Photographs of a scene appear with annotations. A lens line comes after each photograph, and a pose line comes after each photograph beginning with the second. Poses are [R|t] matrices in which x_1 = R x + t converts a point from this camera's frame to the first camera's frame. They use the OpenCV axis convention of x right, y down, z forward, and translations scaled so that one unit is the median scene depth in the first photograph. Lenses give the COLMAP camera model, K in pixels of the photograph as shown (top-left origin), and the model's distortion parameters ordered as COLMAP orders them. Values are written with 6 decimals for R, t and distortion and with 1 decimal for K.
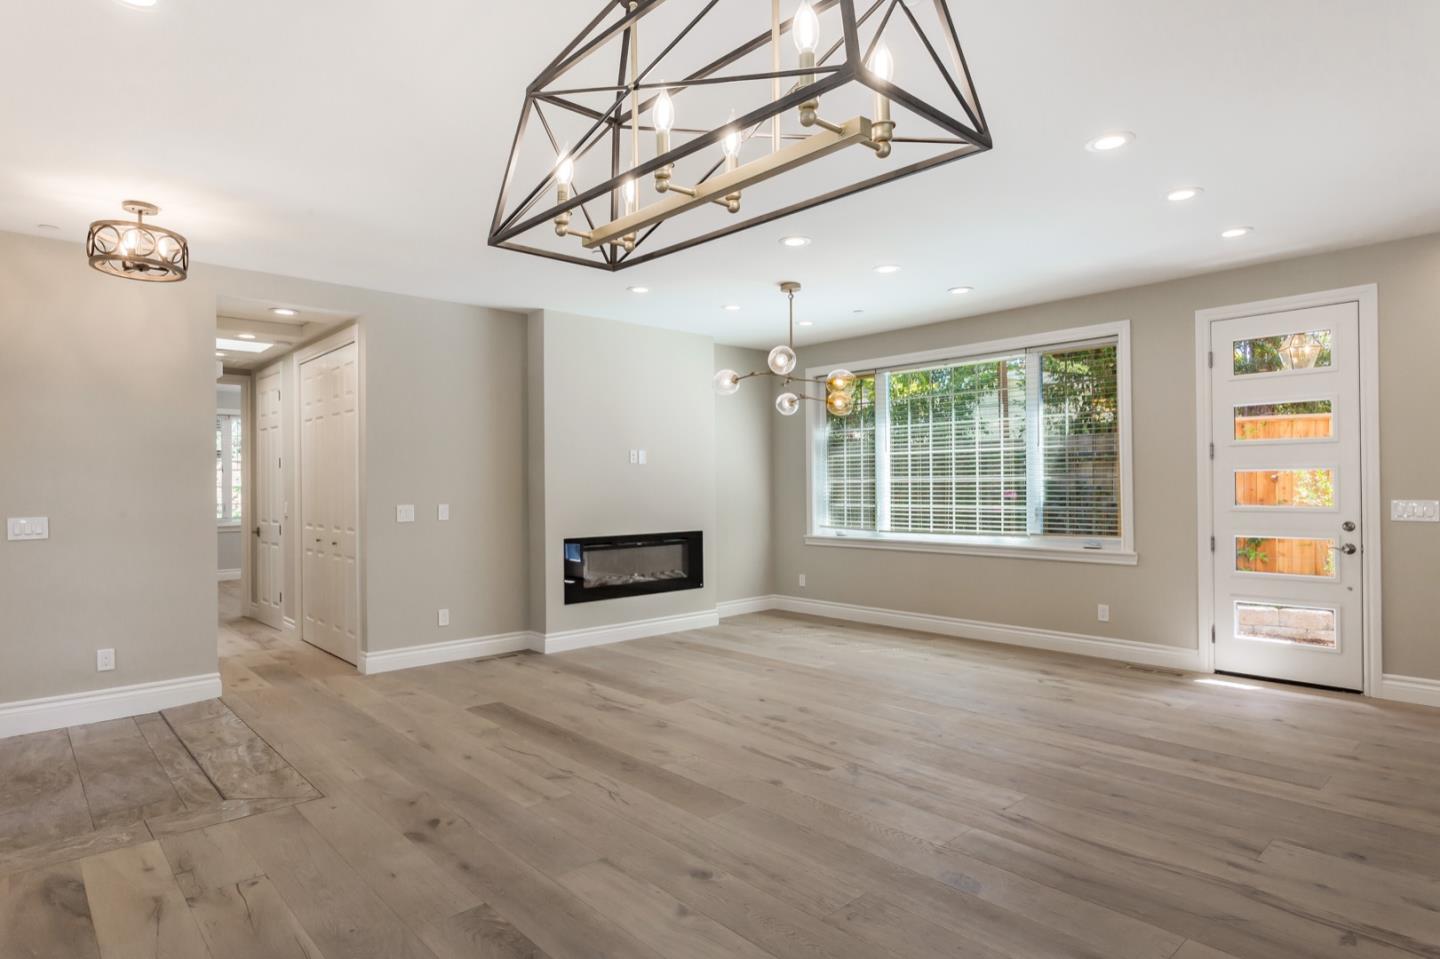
lens RADIAL K [[793.9, 0, 718.3], [0, 793.9, 484.0], [0, 0, 1]] dist [-0.011797, 0.002879]
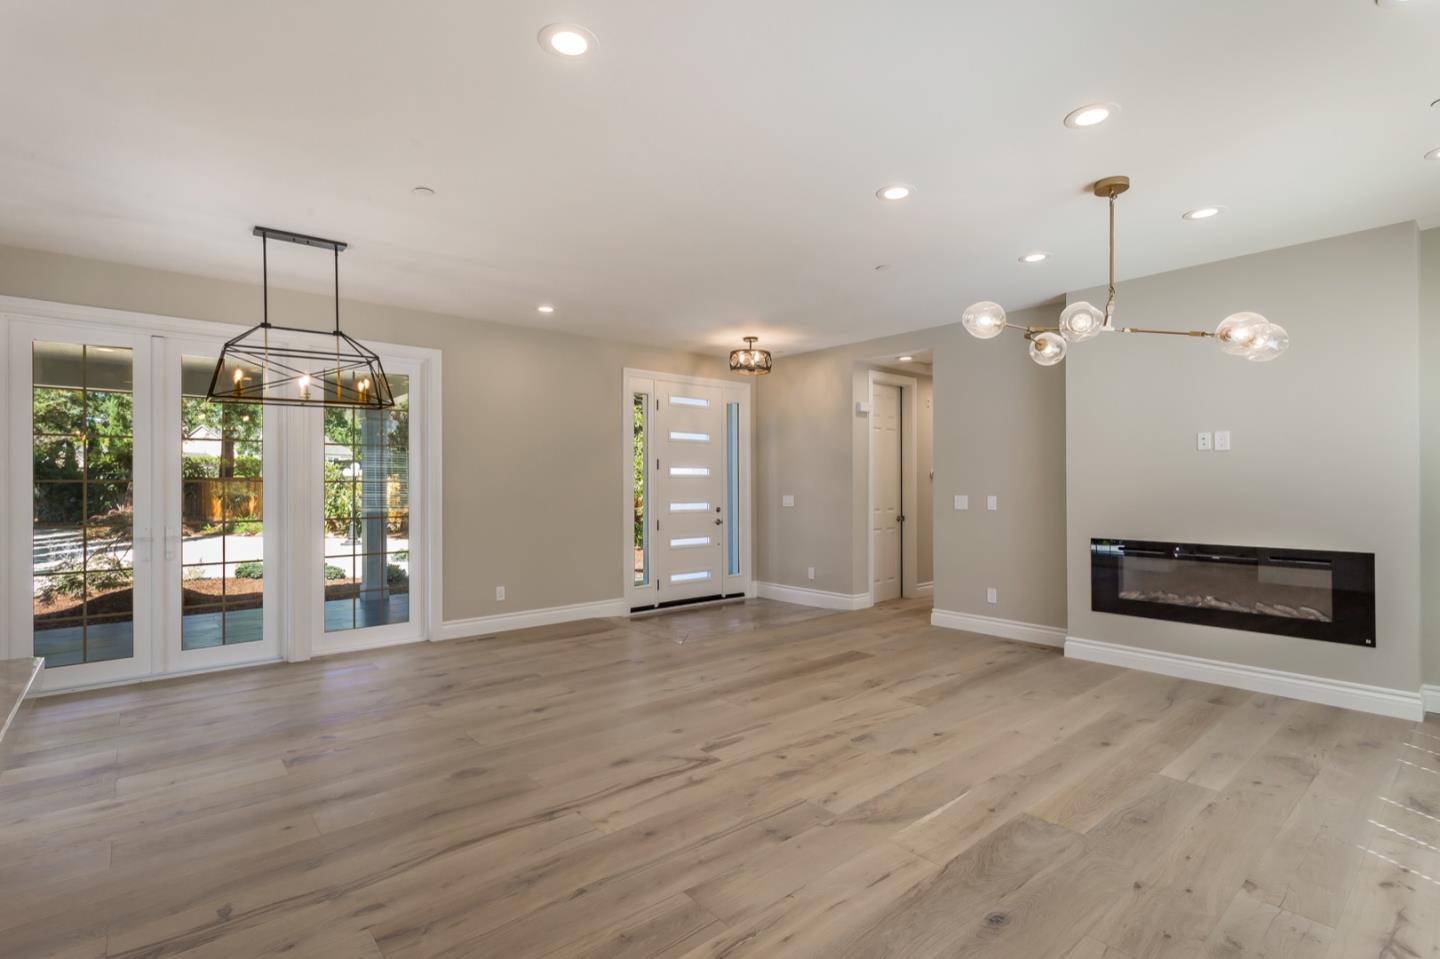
lens RADIAL K [[676.8, 0, 714.5], [0, 676.8, 482.3], [0, 0, 1]] dist [0.003792, 0.001213]
pose [[-0.035305, 0.007087, -0.999351, 0.612986], [0.008986, 0.999937, 0.006774, -0.003910], [0.999336, -0.008741, -0.035366, 0.614126]]
